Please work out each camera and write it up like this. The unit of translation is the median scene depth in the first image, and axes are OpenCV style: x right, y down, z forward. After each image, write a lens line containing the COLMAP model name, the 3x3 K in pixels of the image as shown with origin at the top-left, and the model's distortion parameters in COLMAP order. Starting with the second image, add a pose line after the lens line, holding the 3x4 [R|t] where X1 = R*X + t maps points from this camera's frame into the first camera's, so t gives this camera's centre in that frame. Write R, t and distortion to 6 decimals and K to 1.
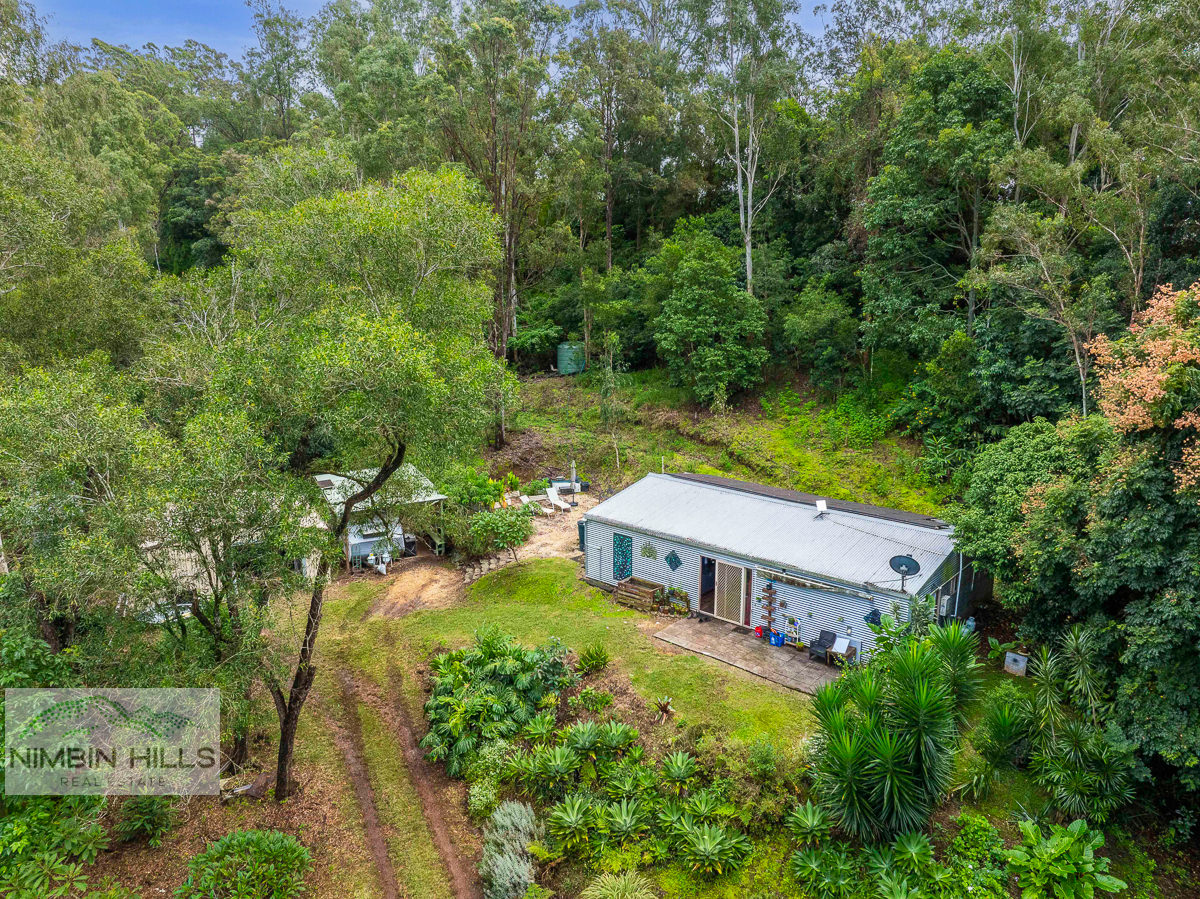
lens RADIAL K [[848.3, 0, 600.0], [0, 848.3, 449.5], [0, 0, 1]] dist [-0.006931, -0.051094]
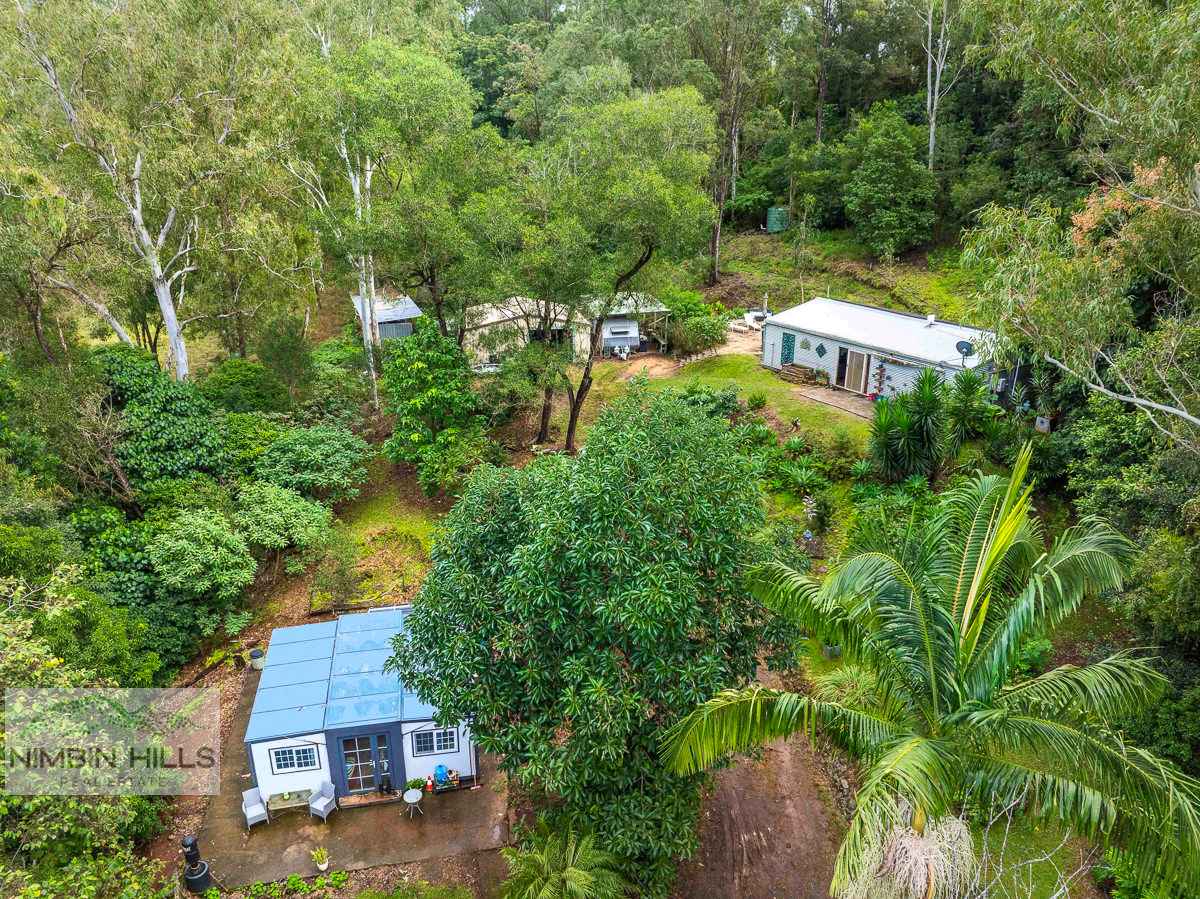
lens RADIAL K [[848.3, 0, 600.0], [0, 848.3, 449.5], [0, 0, 1]] dist [-0.006931, -0.051094]
pose [[0.965230, 0.094351, -0.243780, 0.073757], [-0.059321, 0.987319, 0.147247, 0.086340], [0.254581, -0.127666, 0.958587, -0.426850]]
